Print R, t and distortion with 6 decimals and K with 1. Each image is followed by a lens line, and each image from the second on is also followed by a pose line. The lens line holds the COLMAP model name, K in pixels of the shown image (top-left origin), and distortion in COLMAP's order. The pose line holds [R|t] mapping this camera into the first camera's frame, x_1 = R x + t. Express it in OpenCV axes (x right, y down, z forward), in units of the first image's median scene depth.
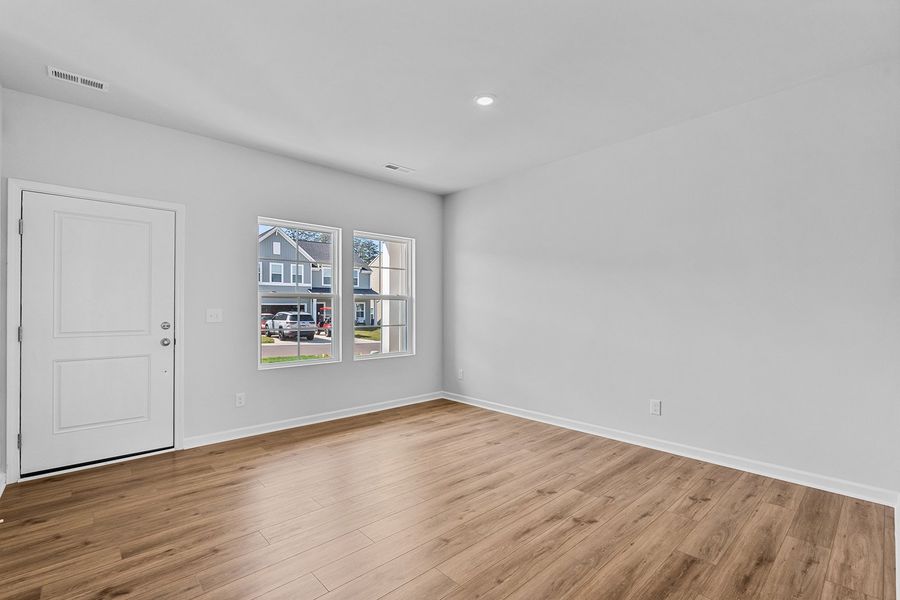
lens RADIAL K [[406.1, 0, 452.5], [0, 406.1, 304.0], [0, 0, 1]] dist [-0.000559, -0.000080]
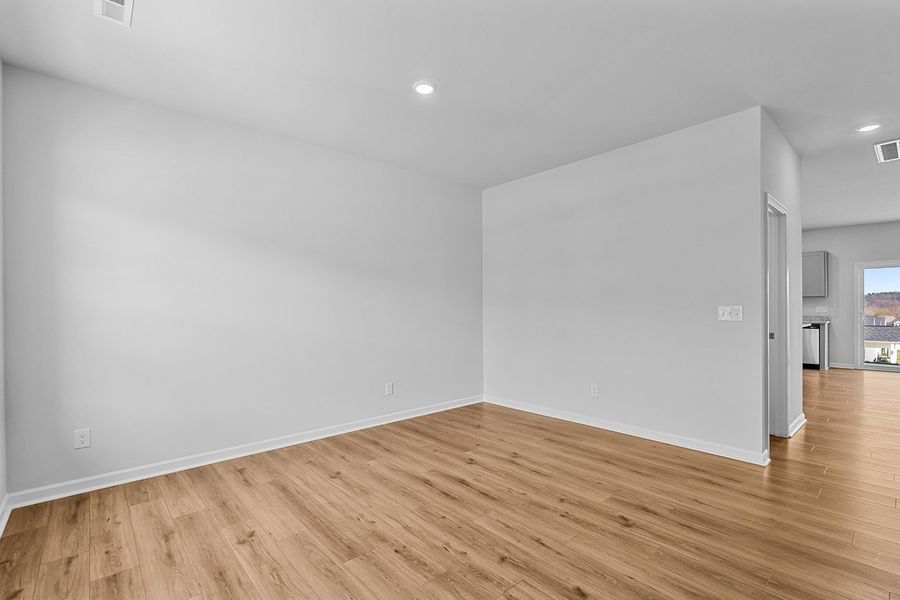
lens RADIAL K [[406.1, 0, 452.5], [0, 406.1, 304.0], [0, 0, 1]] dist [-0.000559, -0.000080]
pose [[0.027703, 0.006334, 0.999596, -0.839567], [-0.004830, 0.999969, -0.006203, -0.000726], [-0.999605, -0.004656, 0.027733, 0.867105]]
